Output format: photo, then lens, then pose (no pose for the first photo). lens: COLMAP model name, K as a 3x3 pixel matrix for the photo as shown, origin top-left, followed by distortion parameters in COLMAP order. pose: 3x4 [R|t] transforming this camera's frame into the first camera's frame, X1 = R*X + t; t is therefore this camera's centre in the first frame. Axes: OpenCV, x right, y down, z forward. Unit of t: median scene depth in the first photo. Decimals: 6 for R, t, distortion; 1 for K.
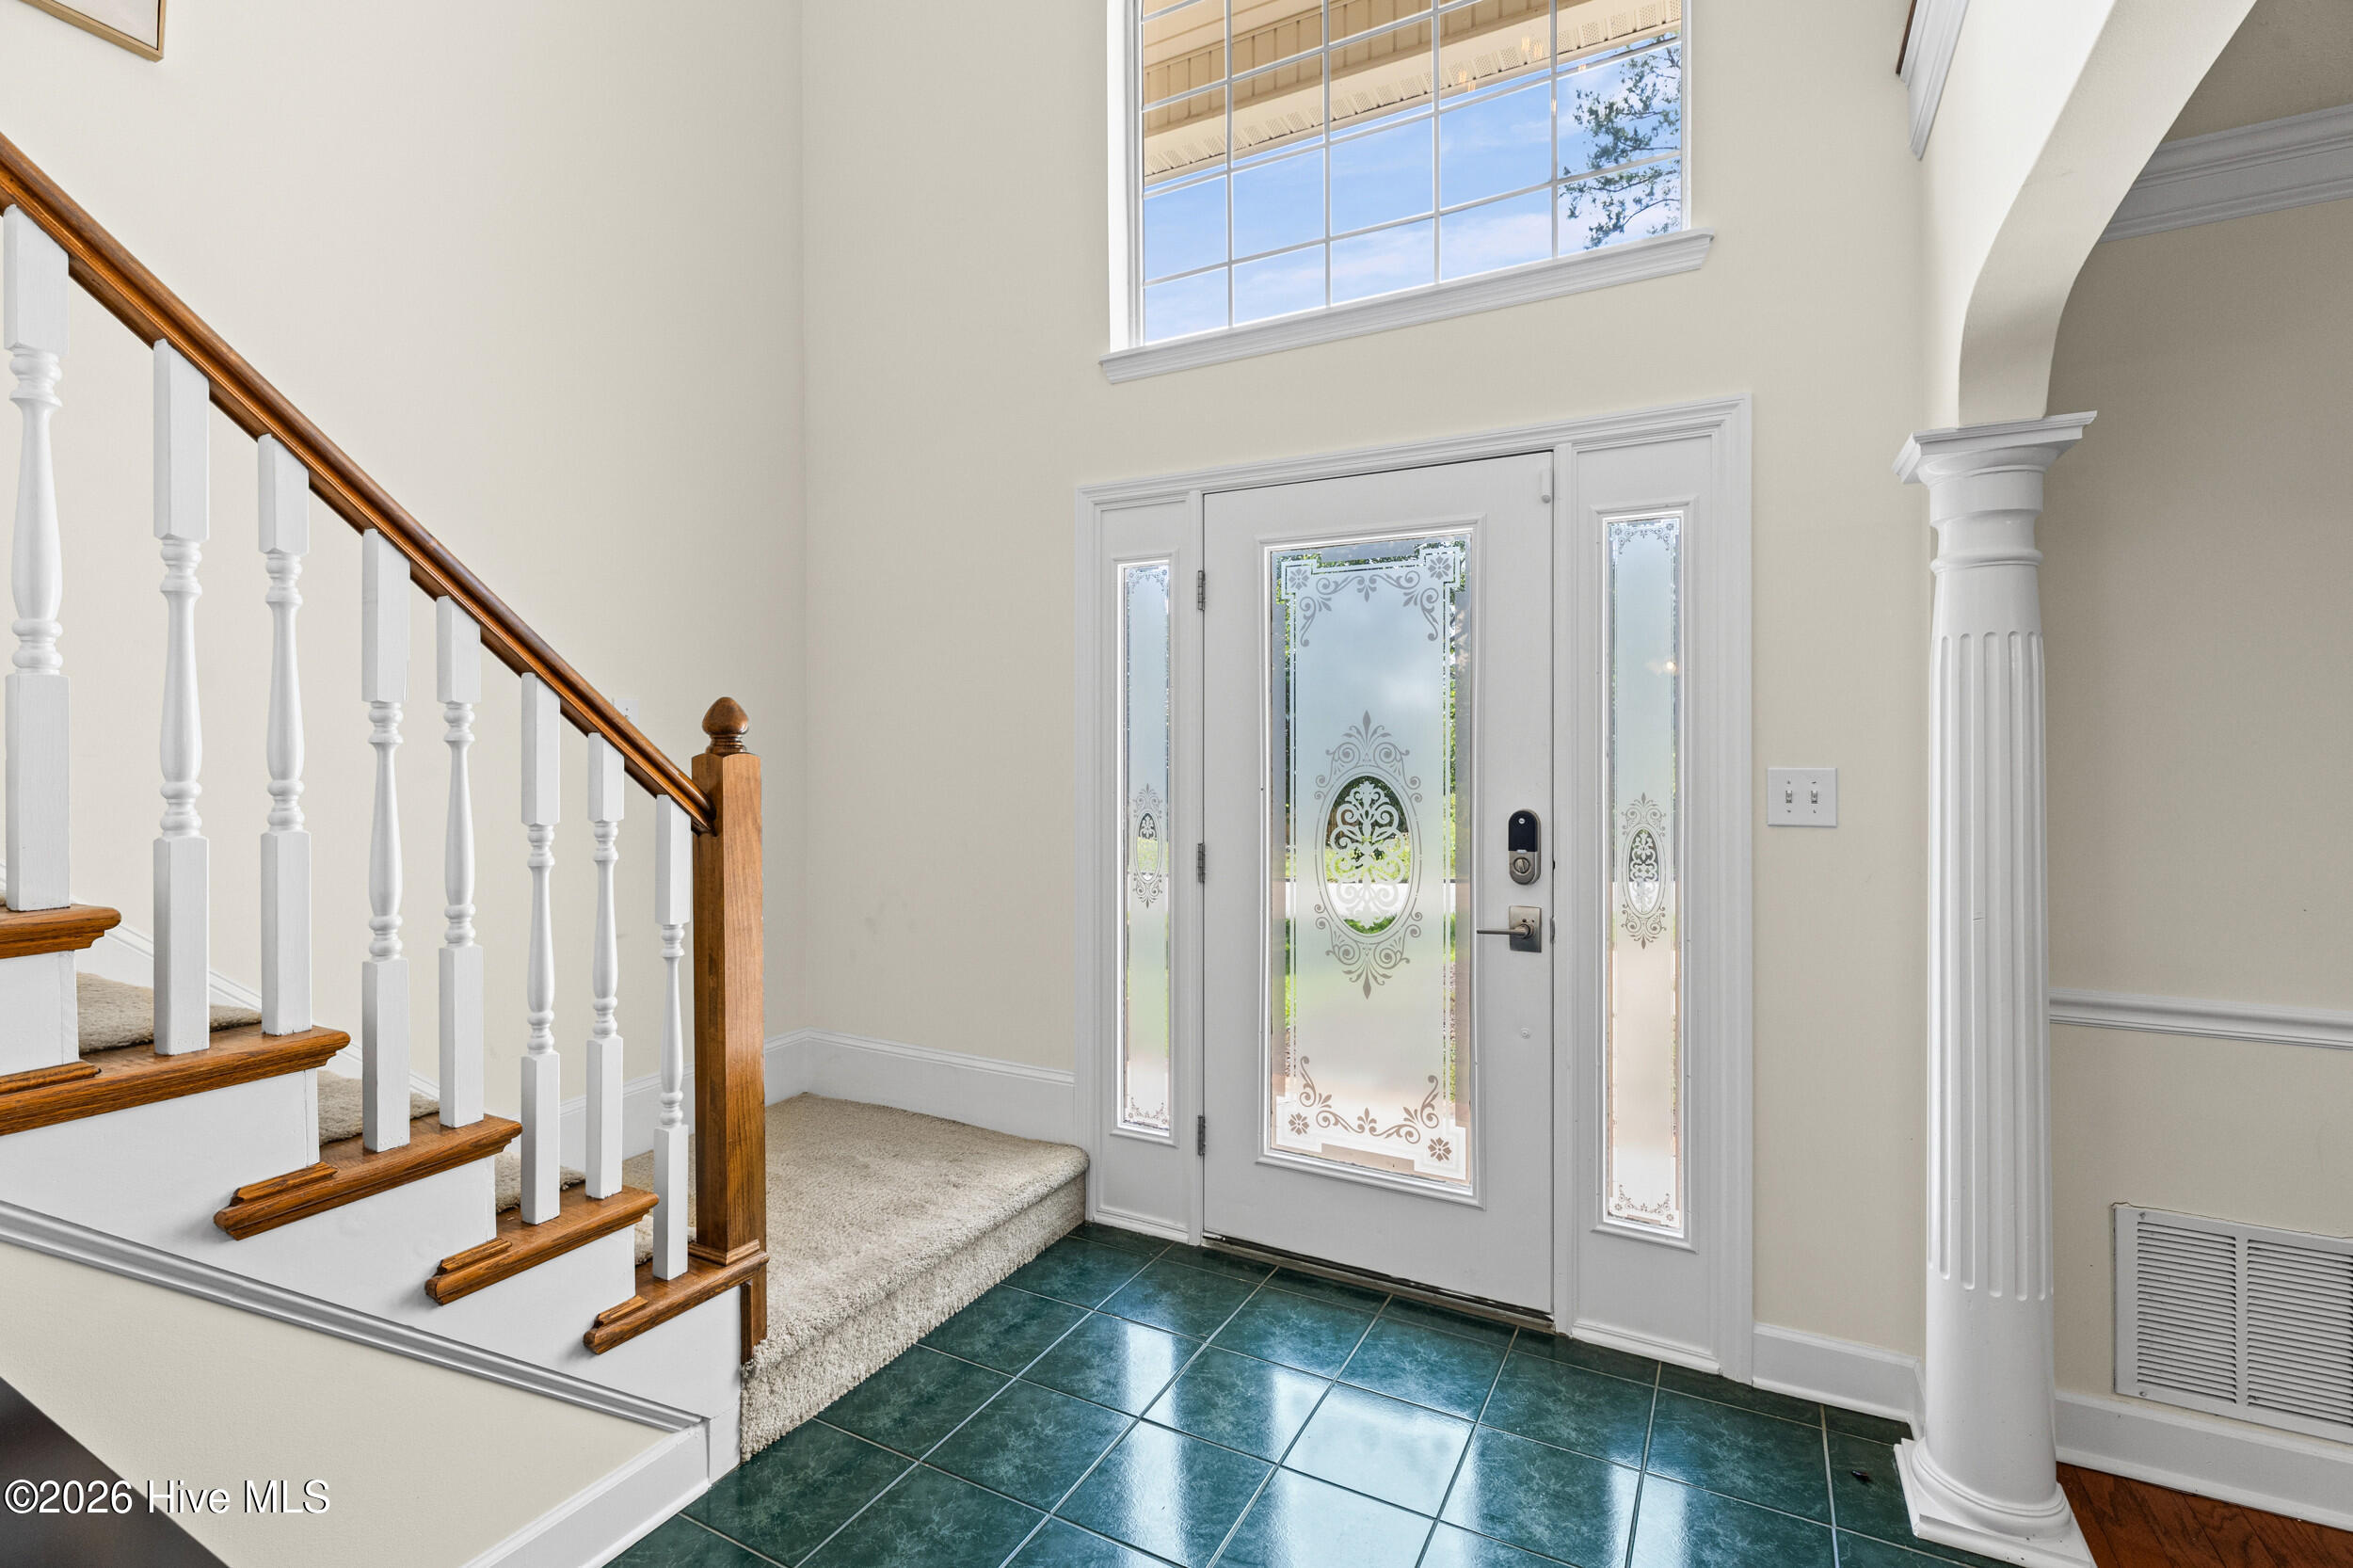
lens RADIAL K [[1030.4, 0, 1208.5], [0, 1030.4, 766.8], [0, 0, 1]] dist [0.000047, -0.000007]
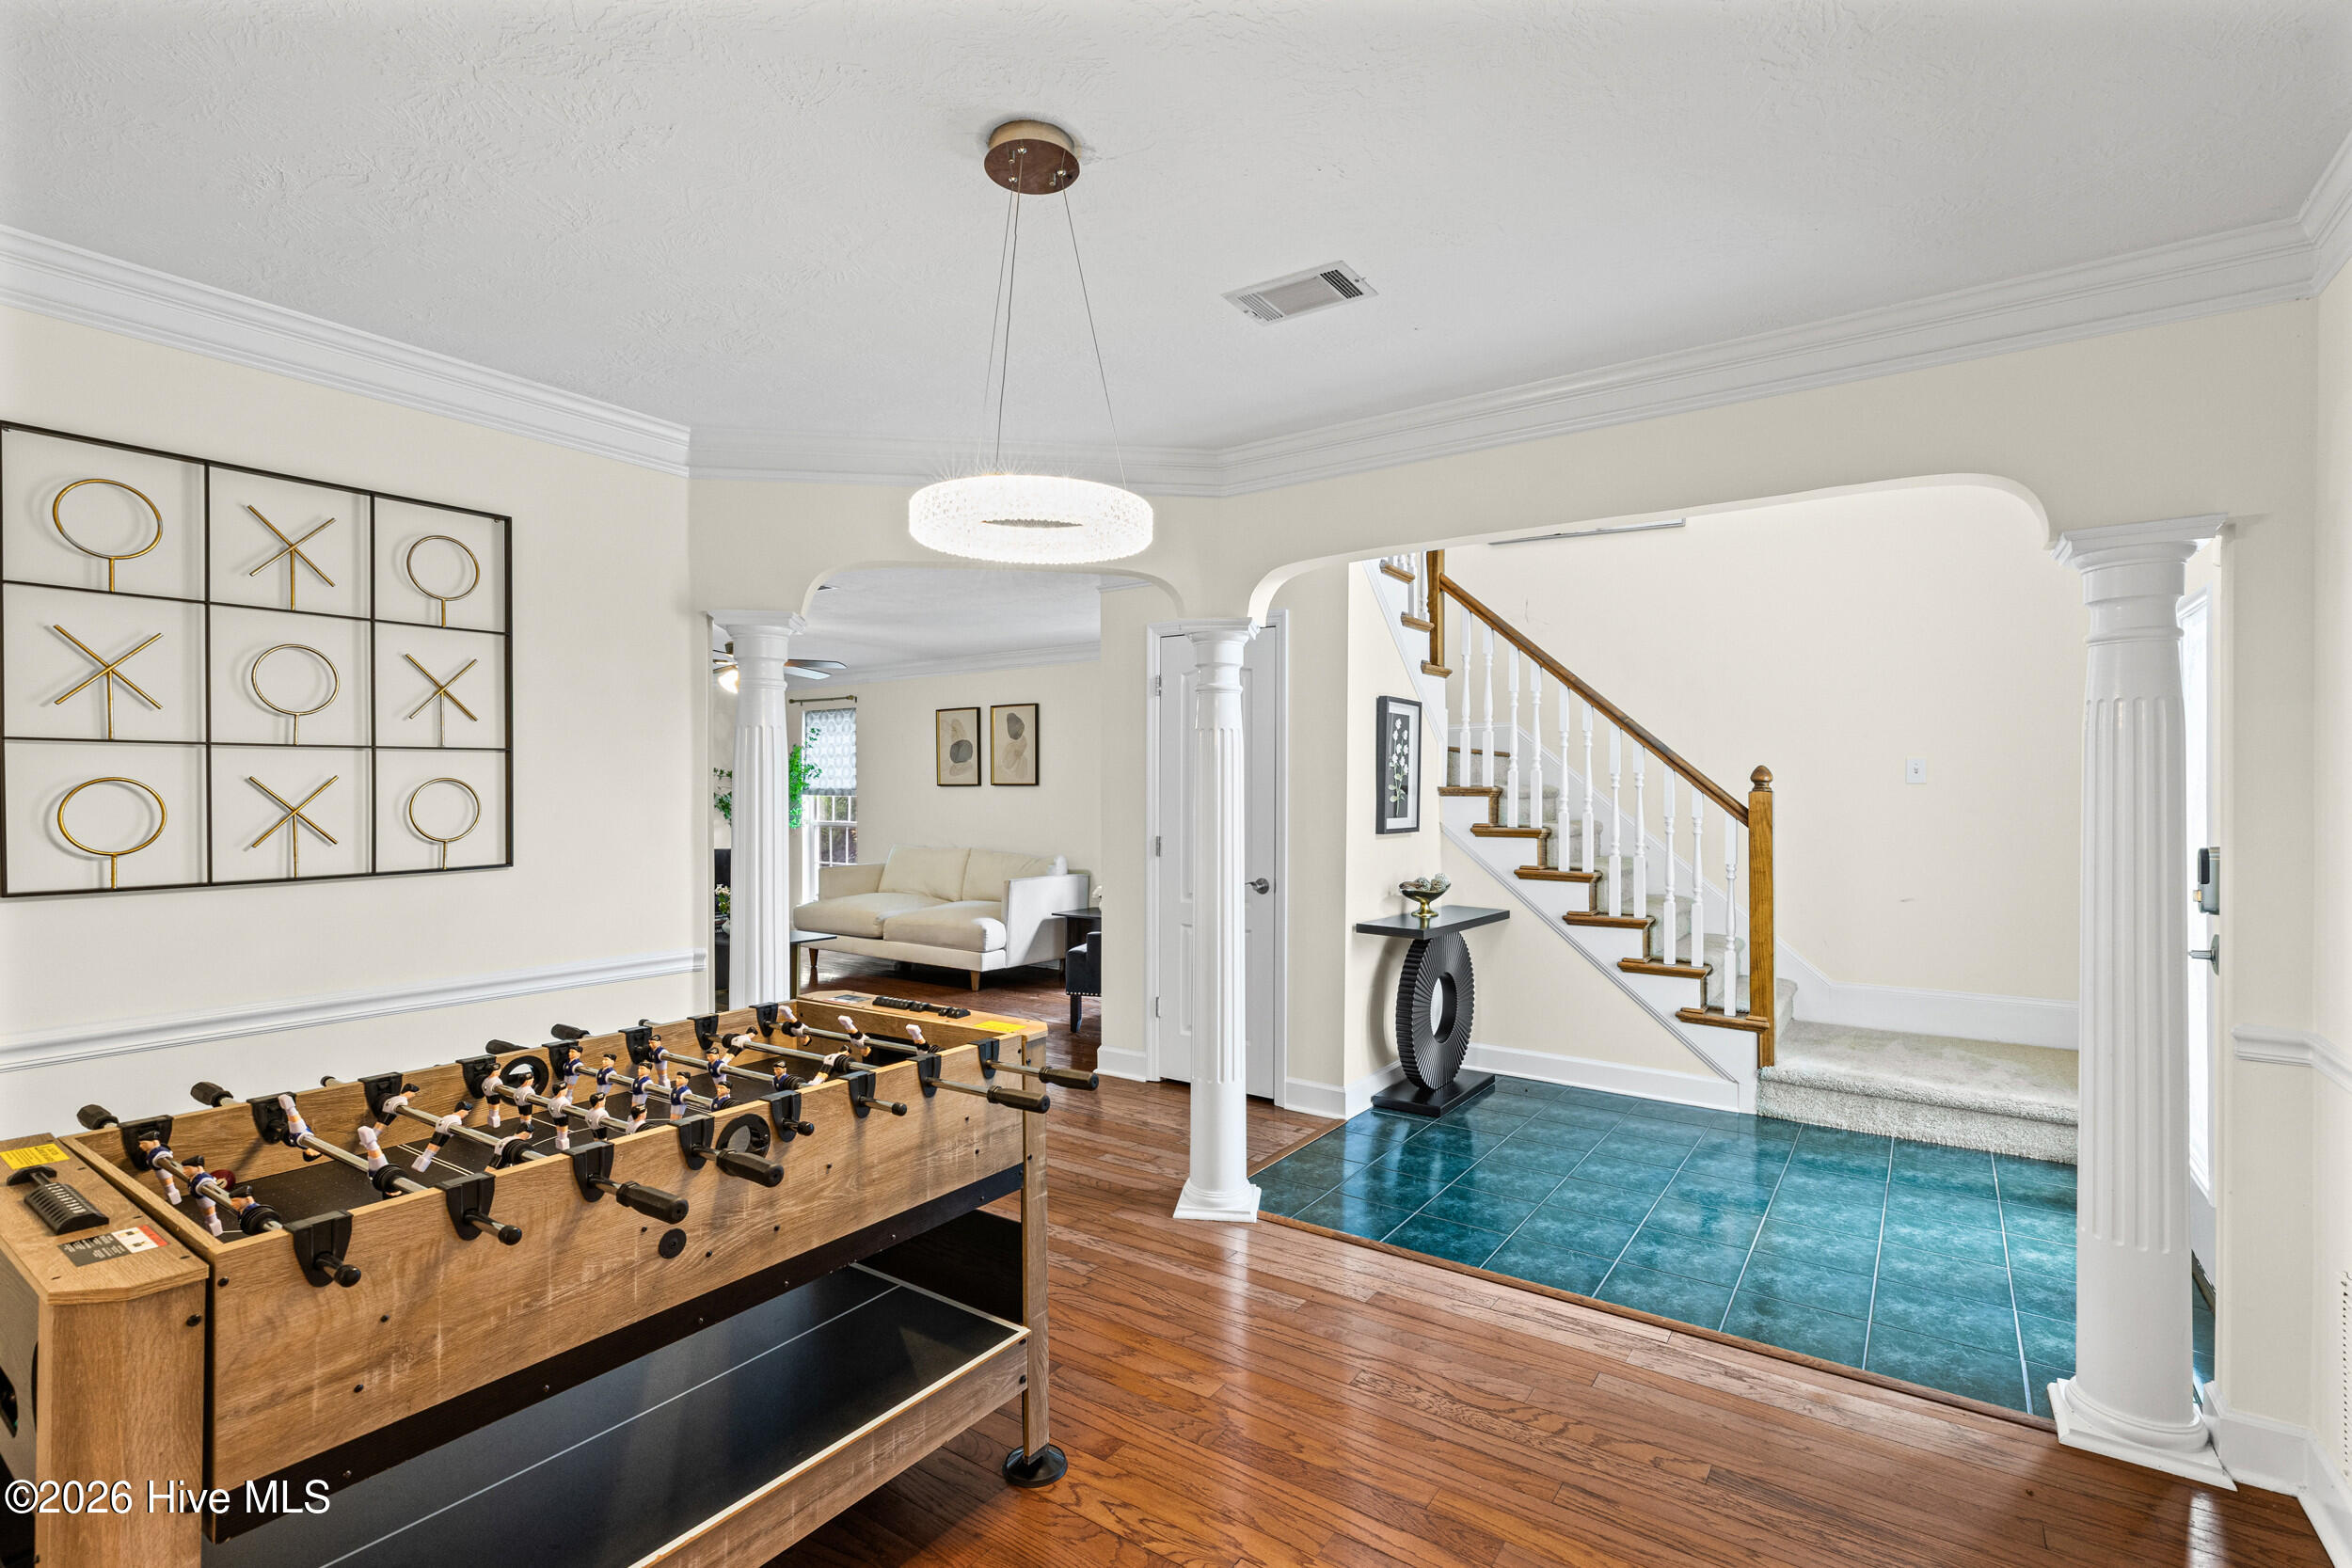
lens RADIAL K [[1079.5, 0, 1176.0], [0, 1079.5, 784.0], [0, 0, 1]] dist [0.001392, 0.000016]
pose [[-0.137852, -0.005138, -0.990440, 1.996036], [-0.001853, 0.999986, -0.004930, -0.023680], [0.990451, 0.001155, -0.137860, 0.073593]]
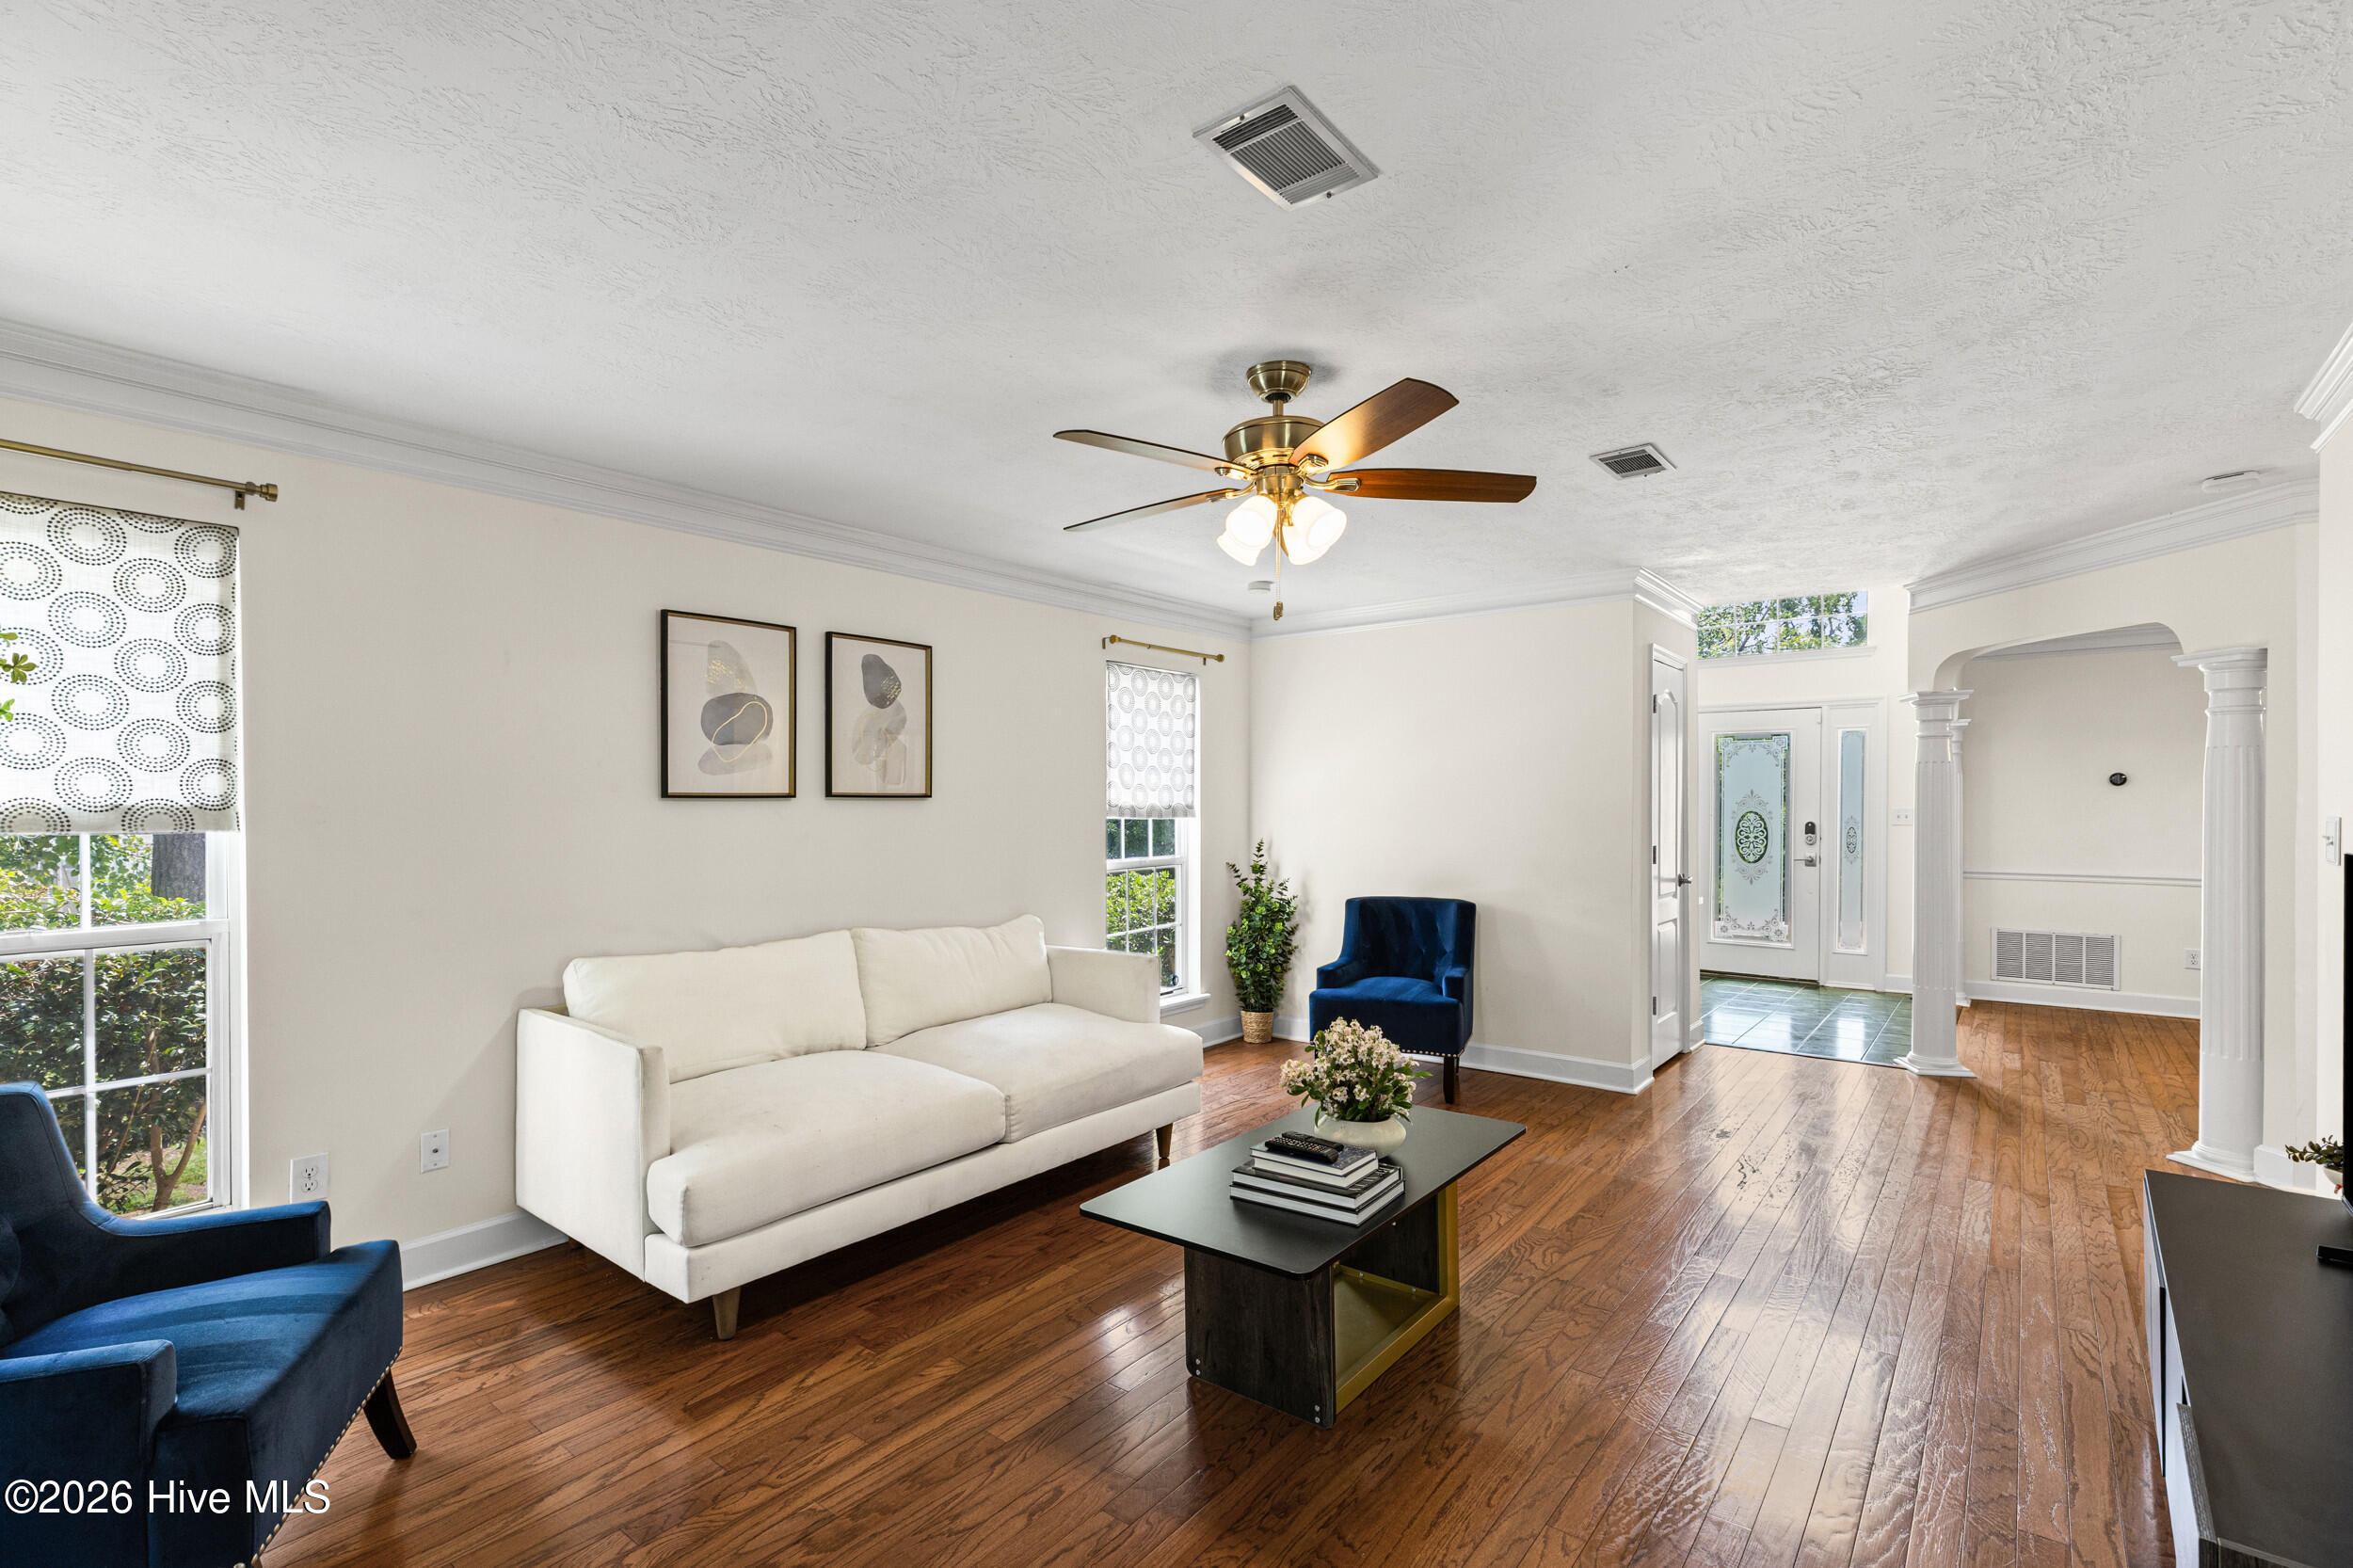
lens RADIAL K [[1047.6, 0, 1183.0], [0, 1047.6, 809.3], [0, 0, 1]] dist [0.001256, 0.000053]
pose [[0.980568, 0.000326, -0.196177, -1.194784], [0.001236, 0.999969, 0.007840, -0.029206], [0.196174, -0.007930, 0.980537, -3.182958]]
